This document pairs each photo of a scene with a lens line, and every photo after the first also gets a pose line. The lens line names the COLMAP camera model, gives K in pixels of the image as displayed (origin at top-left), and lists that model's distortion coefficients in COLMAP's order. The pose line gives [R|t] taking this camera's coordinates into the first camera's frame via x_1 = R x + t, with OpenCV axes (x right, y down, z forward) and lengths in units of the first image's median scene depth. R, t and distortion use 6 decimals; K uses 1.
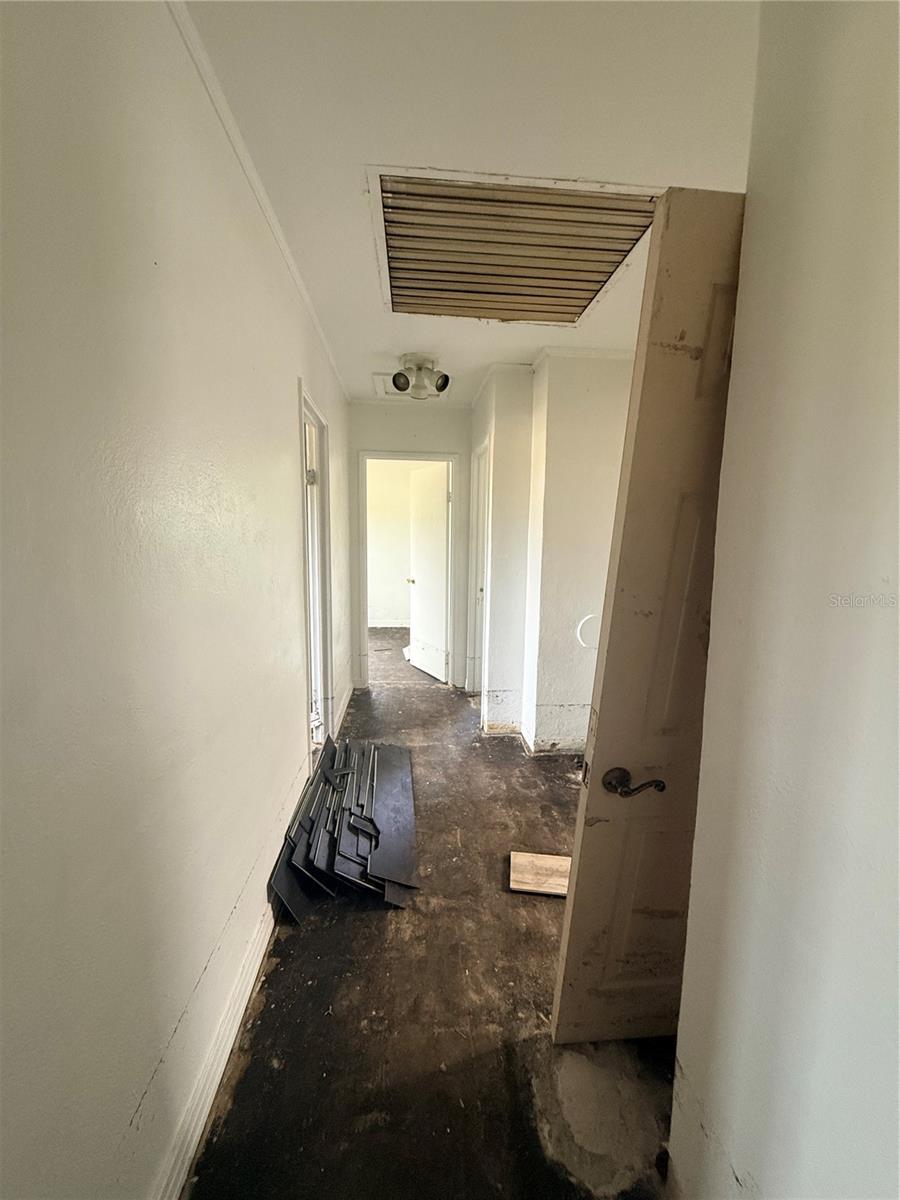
lens RADIAL K [[478.0, 0, 447.8], [0, 478.0, 599.4], [0, 0, 1]] dist [-0.000961, 0.000654]
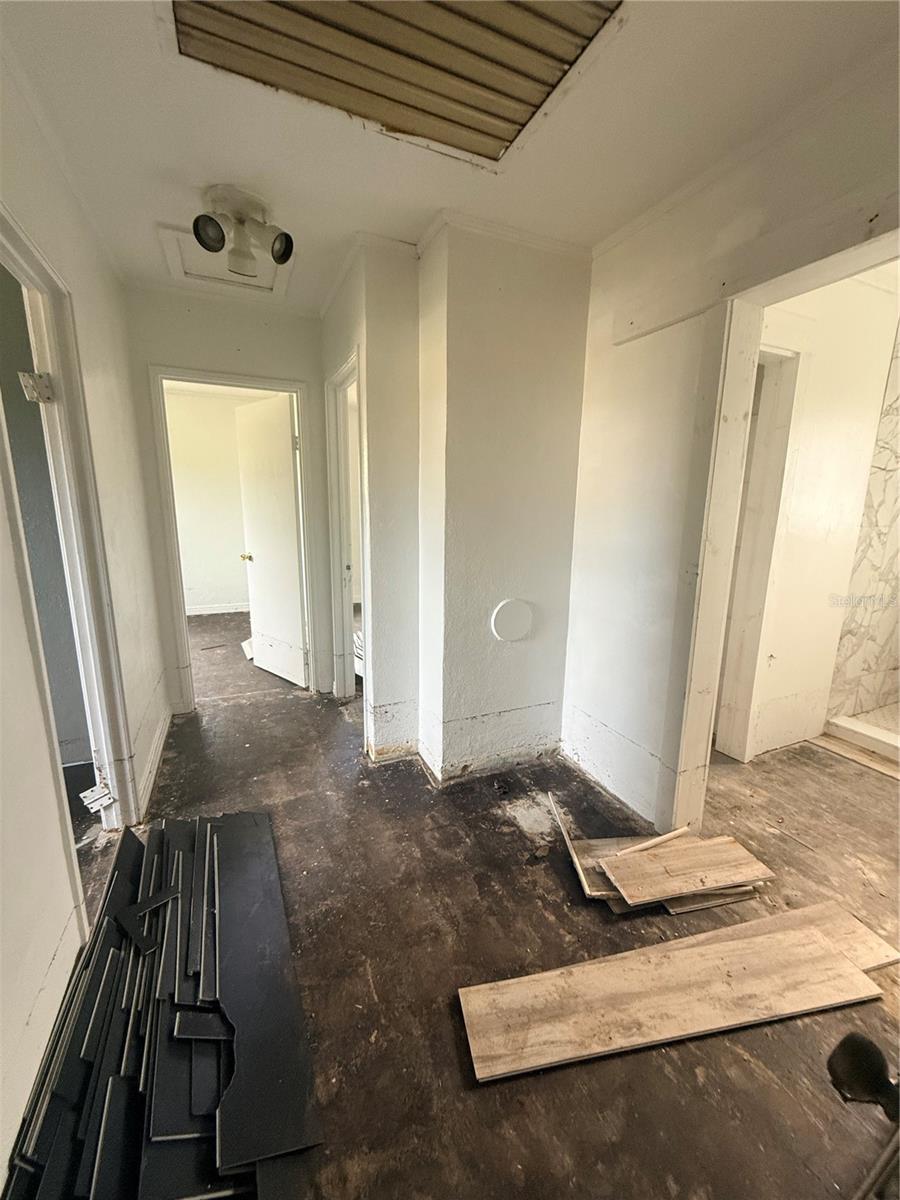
lens RADIAL K [[478.0, 0, 449.8], [0, 478.0, 598.8], [0, 0, 1]] dist [-0.000961, 0.000654]
pose [[0.944556, -0.067065, 0.321430, -0.034438], [0.042731, 0.995701, 0.082179, -0.034824], [-0.325559, -0.063888, 0.943361, 0.291022]]
